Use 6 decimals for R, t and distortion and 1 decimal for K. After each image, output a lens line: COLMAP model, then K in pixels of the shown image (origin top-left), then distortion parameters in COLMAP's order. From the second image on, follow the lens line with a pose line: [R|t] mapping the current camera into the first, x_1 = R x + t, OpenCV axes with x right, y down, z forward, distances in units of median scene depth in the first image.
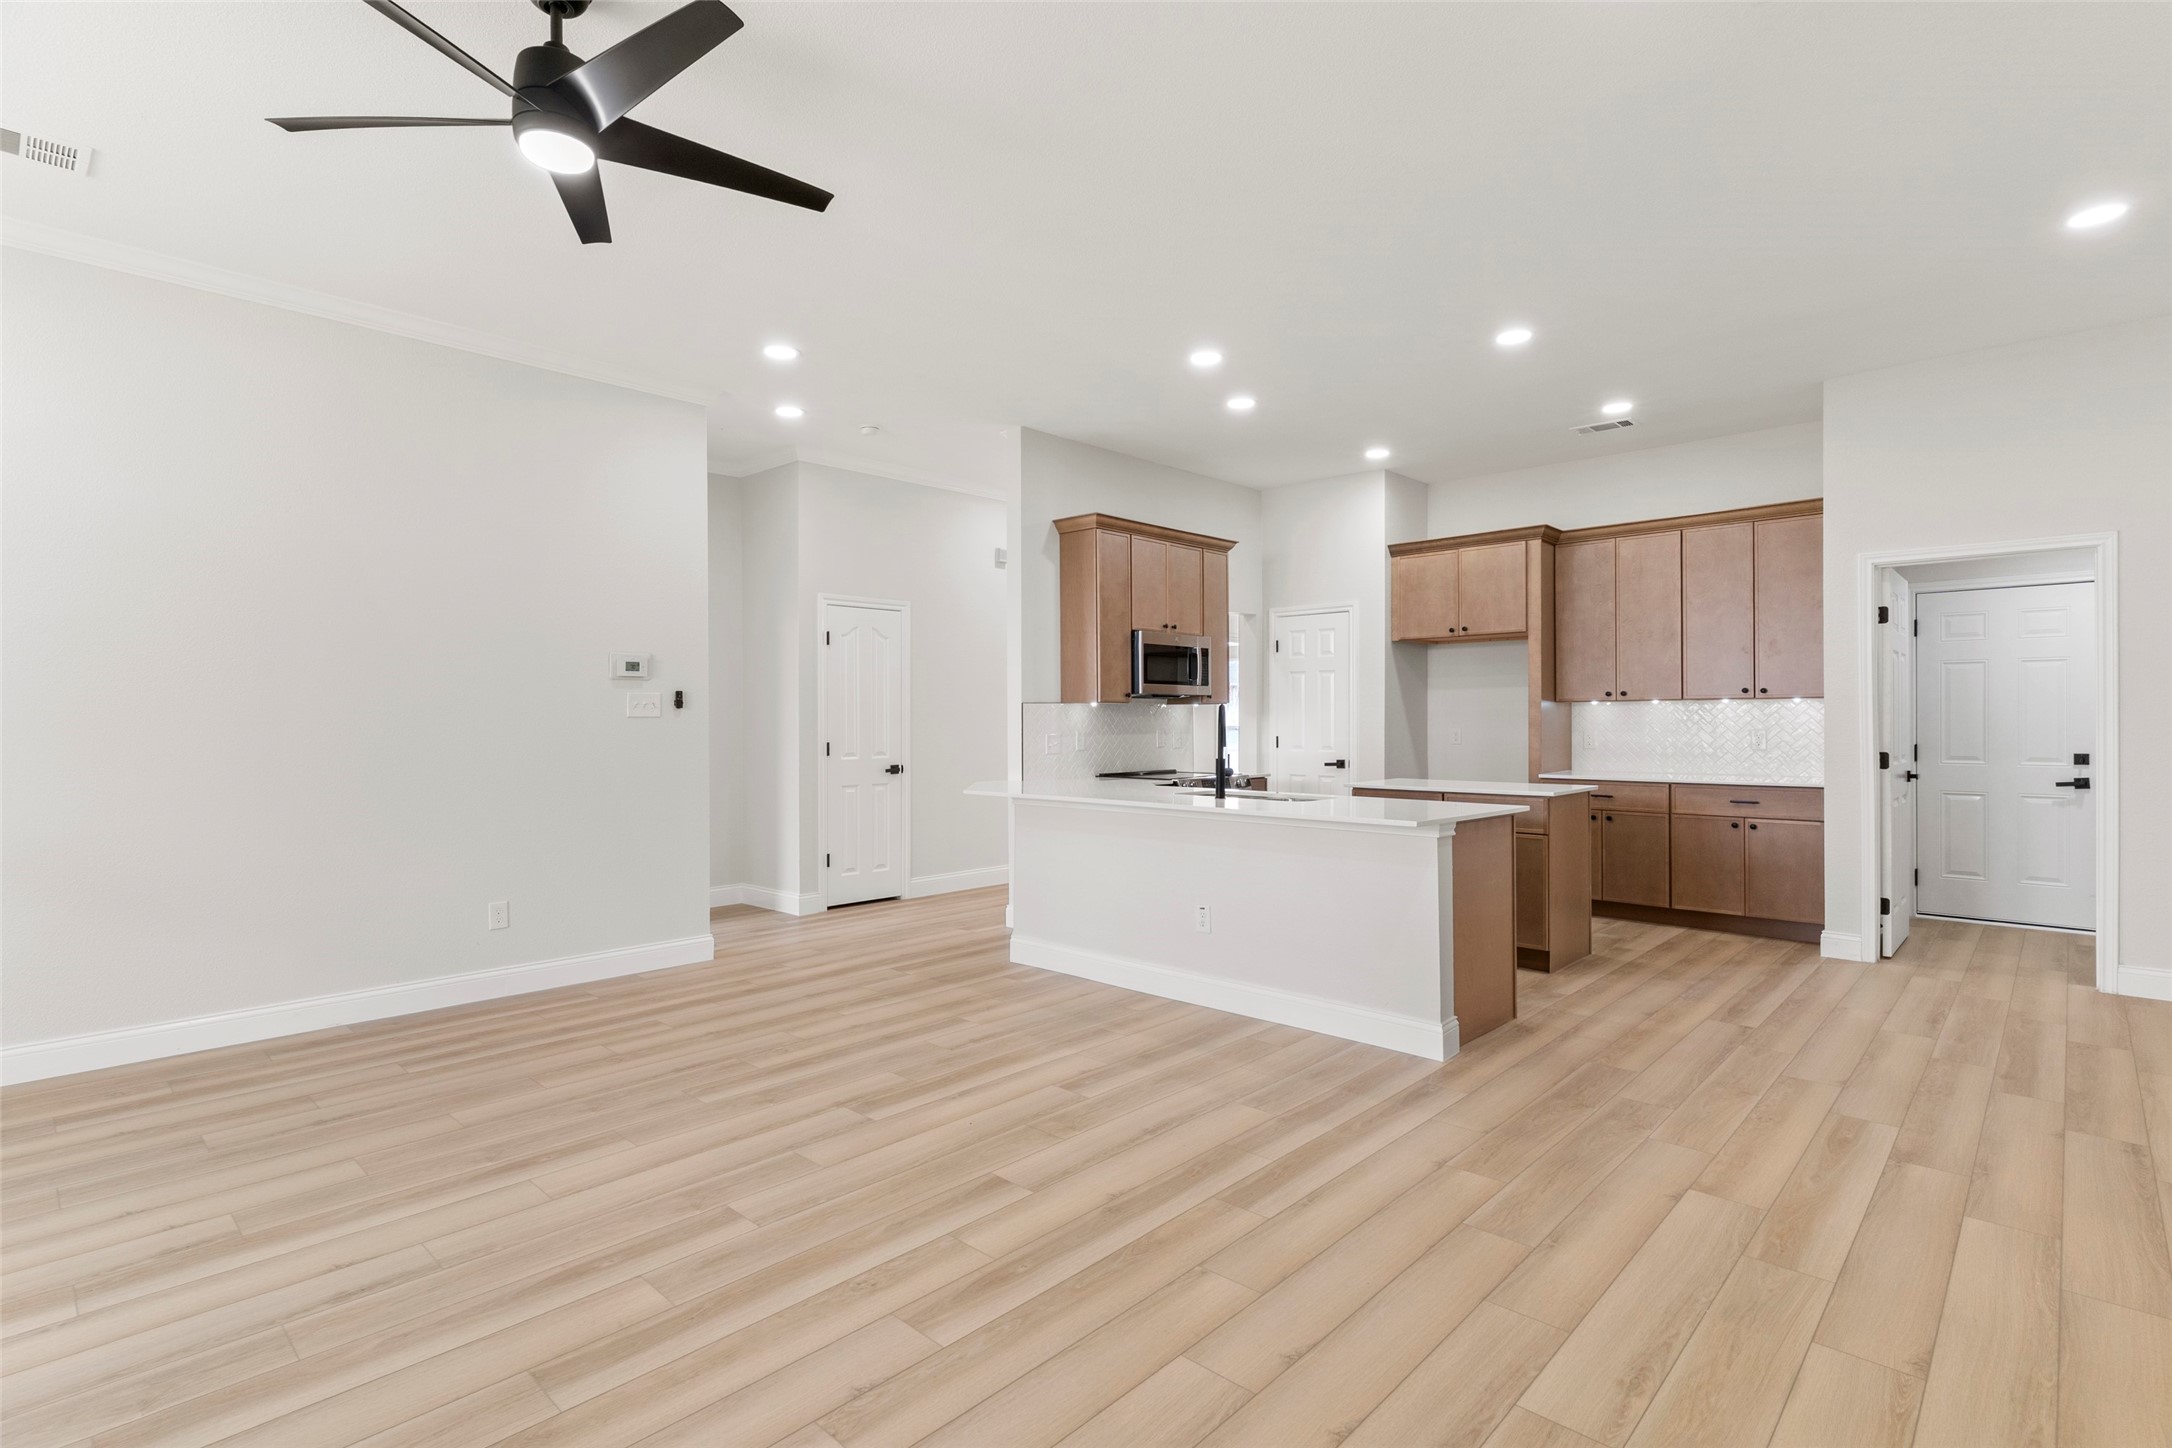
lens RADIAL K [[1049.2, 0, 1069.2], [0, 1049.2, 722.1], [0, 0, 1]] dist [-0.001750, -0.000550]
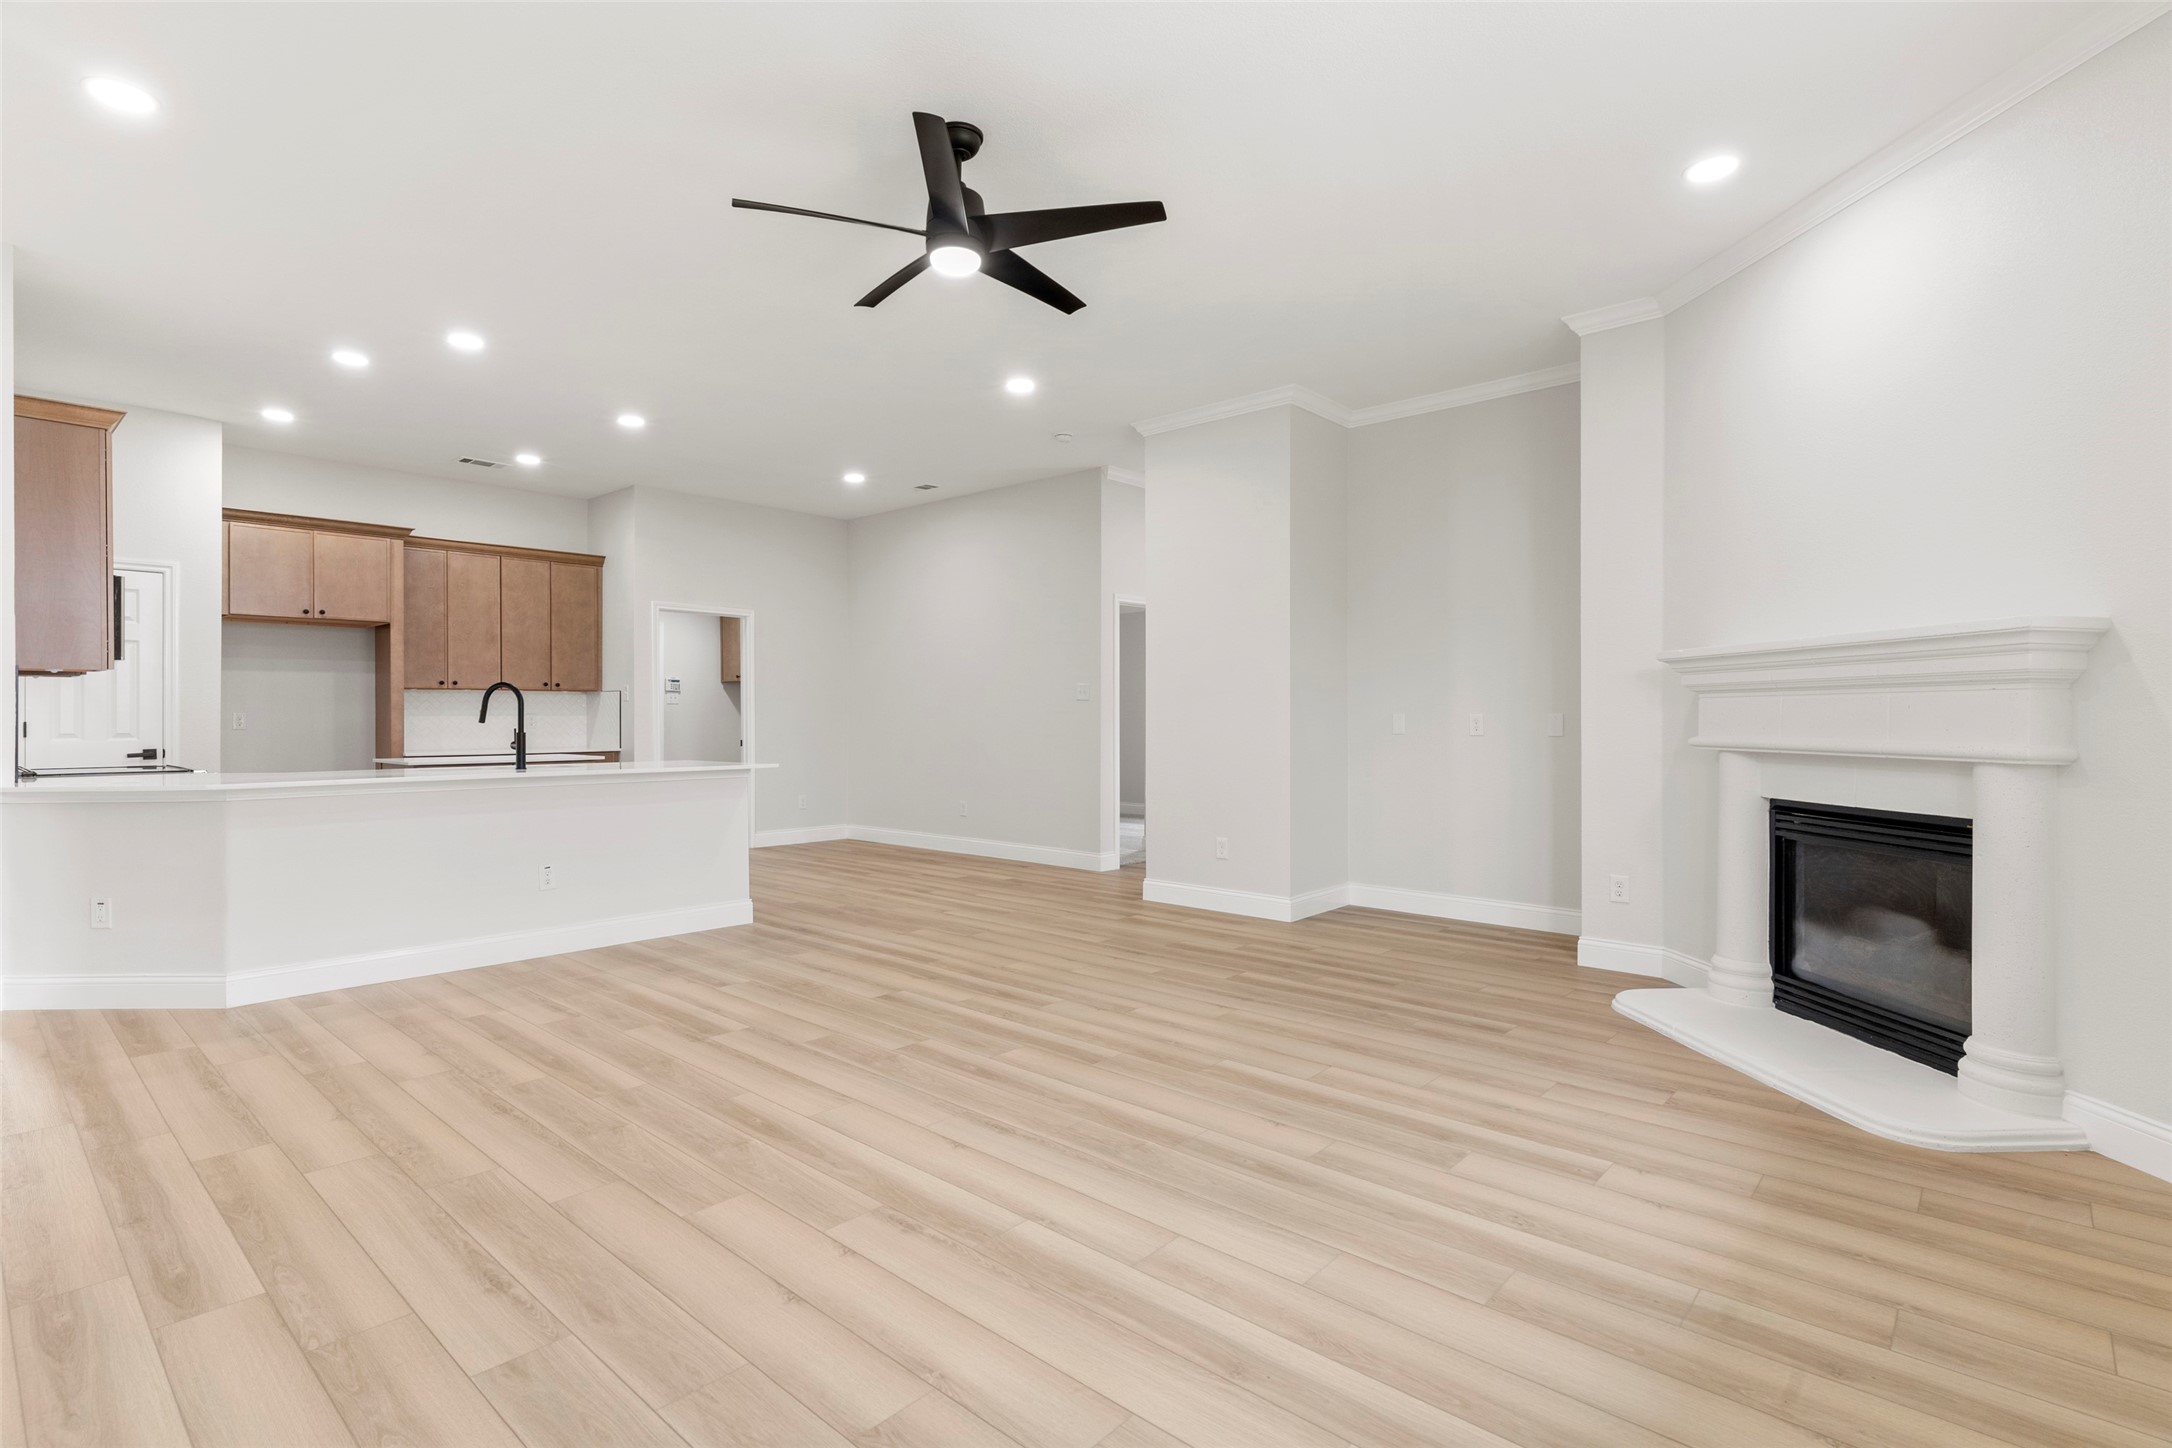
lens RADIAL K [[1049.2, 0, 1079.5], [0, 1049.2, 720.1], [0, 0, 1]] dist [-0.001750, -0.000550]
pose [[-0.039794, -0.000127, 0.999208, -1.258774], [0.000089, 1.000000, 0.000130, 0.027349], [-0.999208, 0.000094, -0.039794, 0.608832]]
